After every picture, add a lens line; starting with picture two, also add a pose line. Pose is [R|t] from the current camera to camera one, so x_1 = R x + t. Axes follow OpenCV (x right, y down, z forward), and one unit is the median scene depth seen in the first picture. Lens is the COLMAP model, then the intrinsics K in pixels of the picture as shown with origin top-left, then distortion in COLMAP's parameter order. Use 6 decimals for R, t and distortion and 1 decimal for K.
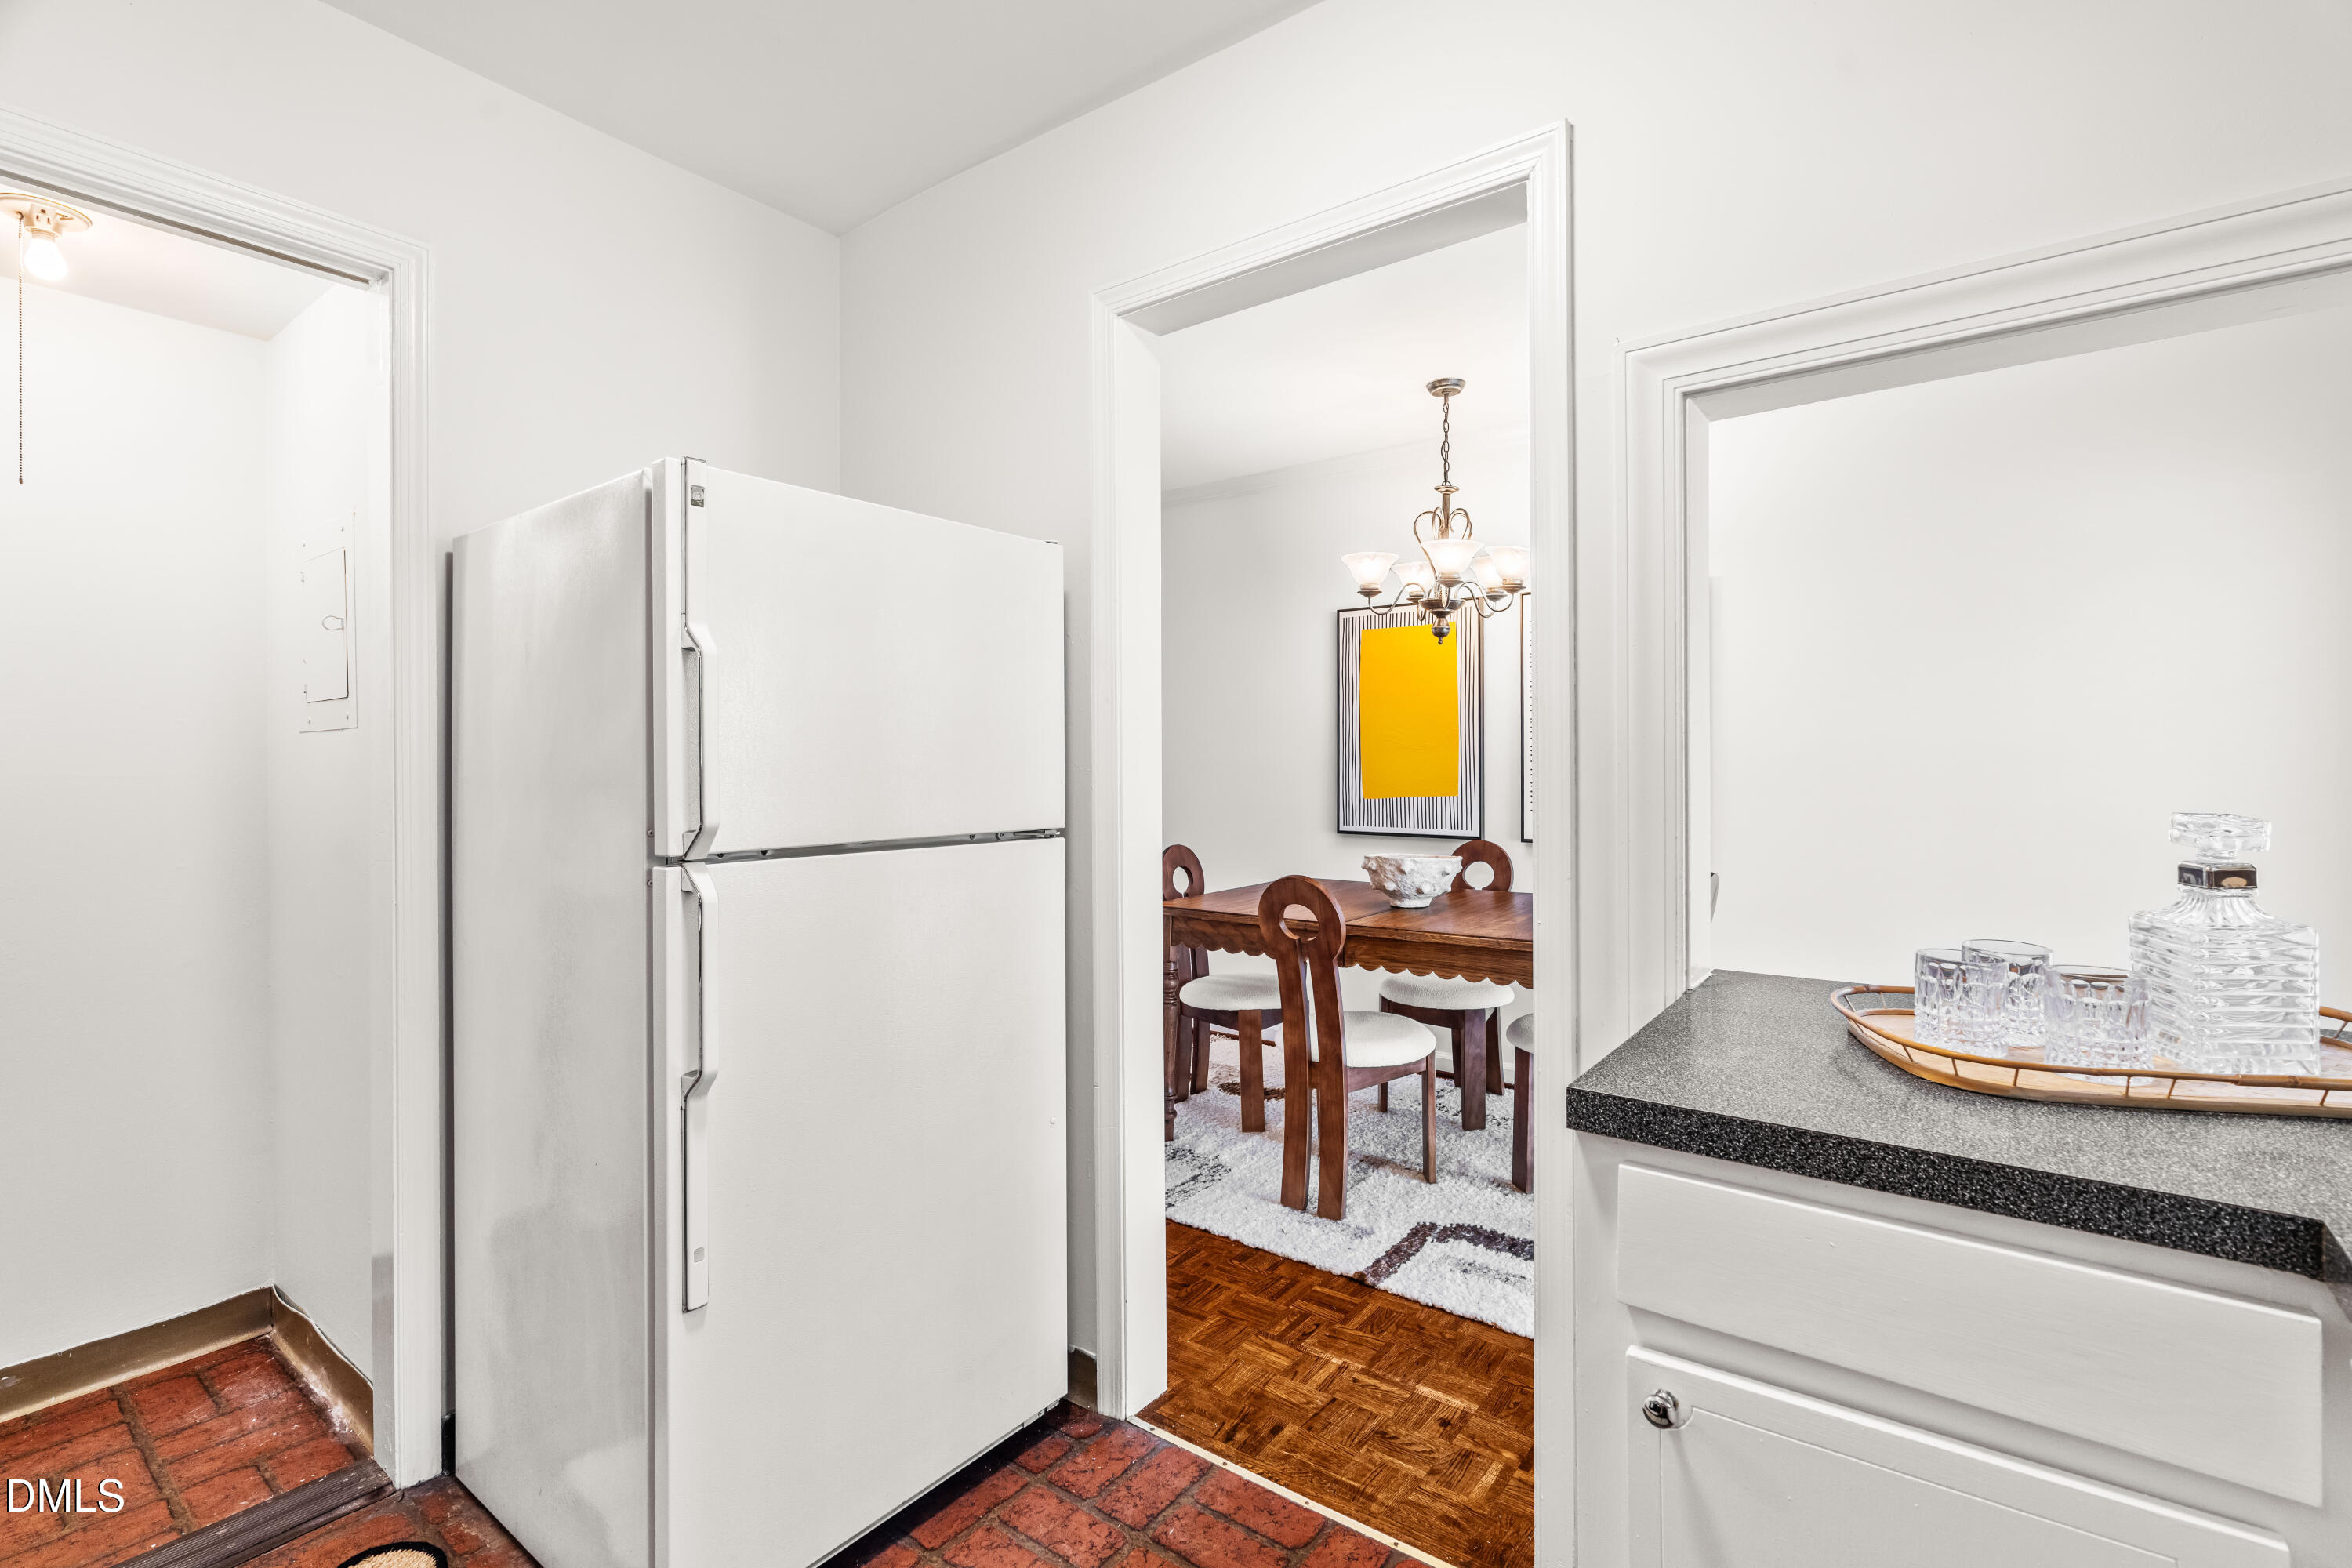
lens RADIAL K [[1065.2, 0, 1180.8], [0, 1065.2, 763.9], [0, 0, 1]] dist [-0.003277, 0.000343]
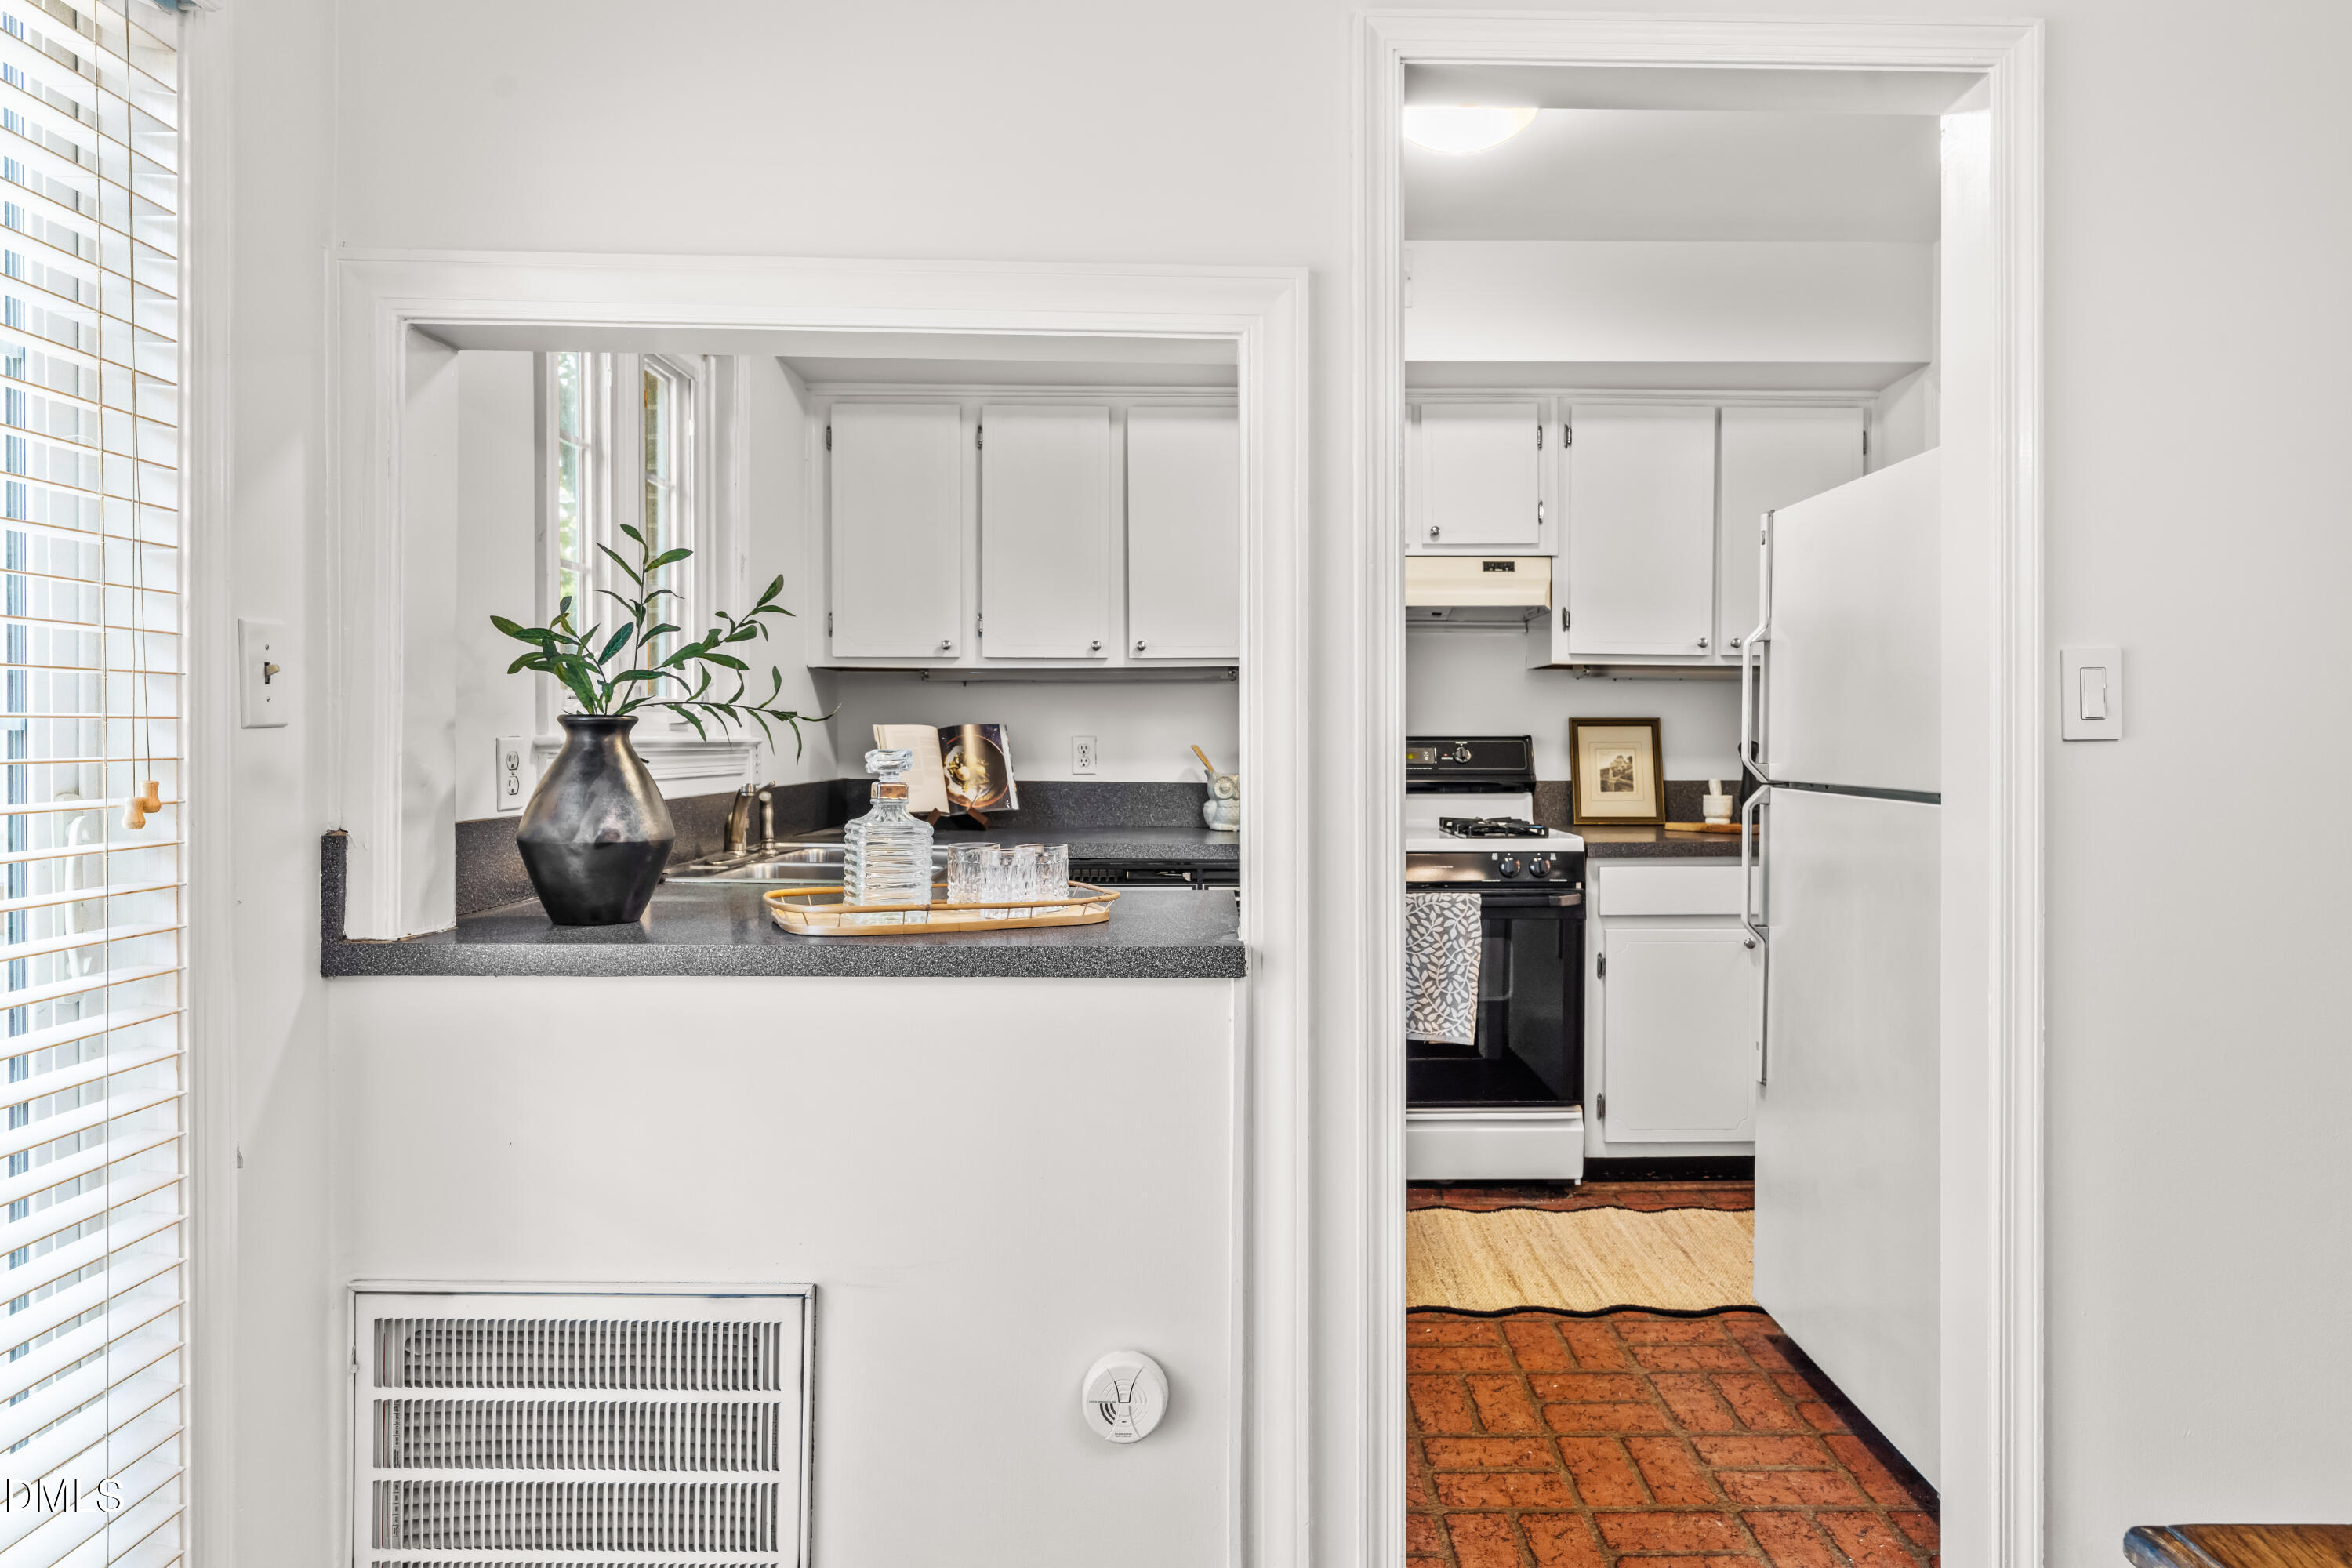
lens RADIAL K [[1387.0, 0, 1230.7], [0, 1387.0, 736.6], [0, 0, 1]] dist [0.000863, 0.001060]
pose [[-0.782736, 0.003667, -0.622343, 1.013429], [0.001102, 0.999989, 0.004507, 0.016031], [0.622353, 0.002843, -0.782731, 1.567657]]
